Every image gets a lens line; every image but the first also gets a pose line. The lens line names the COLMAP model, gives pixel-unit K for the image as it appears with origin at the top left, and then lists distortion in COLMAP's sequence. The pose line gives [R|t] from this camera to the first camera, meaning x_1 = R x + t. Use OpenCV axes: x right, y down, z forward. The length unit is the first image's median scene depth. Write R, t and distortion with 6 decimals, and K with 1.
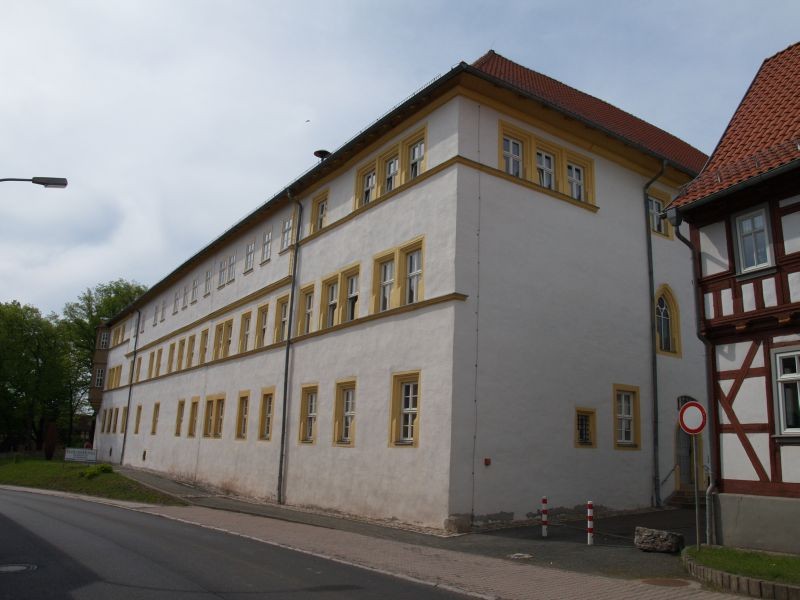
lens RADIAL K [[653.1, 0, 400.0], [0, 653.1, 300.0], [0, 0, 1]] dist [-0.128171, 0.075884]
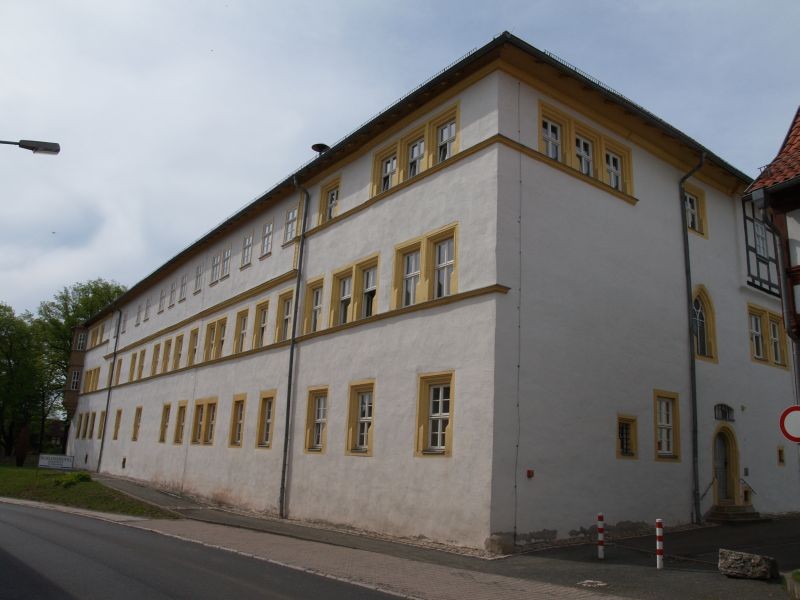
lens RADIAL K [[653.1, 0, 400.0], [0, 653.1, 300.0], [0, 0, 1]] dist [-0.128171, 0.075884]
pose [[0.999183, 0.018135, 0.036129, -0.063977], [-0.017599, 0.999731, -0.015107, 0.020911], [-0.036394, 0.014459, 0.999233, 0.088107]]
